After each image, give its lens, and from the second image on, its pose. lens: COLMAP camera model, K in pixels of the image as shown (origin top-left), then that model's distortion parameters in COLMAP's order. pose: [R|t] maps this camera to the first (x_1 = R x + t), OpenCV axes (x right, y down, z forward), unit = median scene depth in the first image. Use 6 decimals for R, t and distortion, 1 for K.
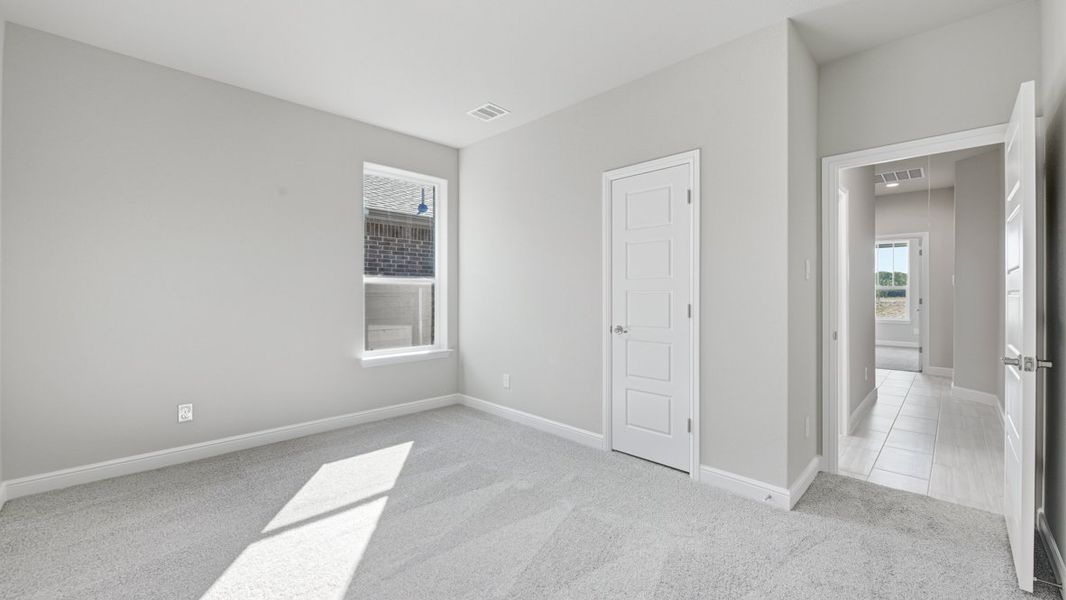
lens RADIAL K [[426.3, 0, 537.3], [0, 426.3, 302.8], [0, 0, 1]] dist [-0.013742, -0.000107]
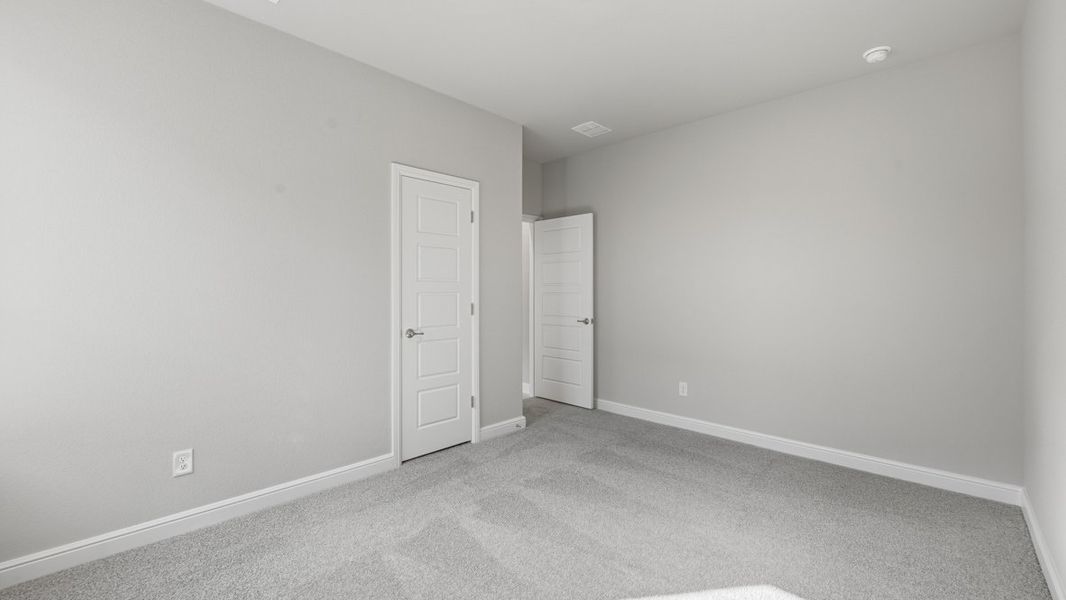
lens RADIAL K [[426.3, 0, 537.3], [0, 426.3, 302.8], [0, 0, 1]] dist [-0.013742, -0.000107]
pose [[-0.020331, -0.022371, 0.999543, -0.772946], [0.026723, 0.999380, 0.022911, -0.019605], [-0.999436, 0.027176, -0.019720, 0.725234]]
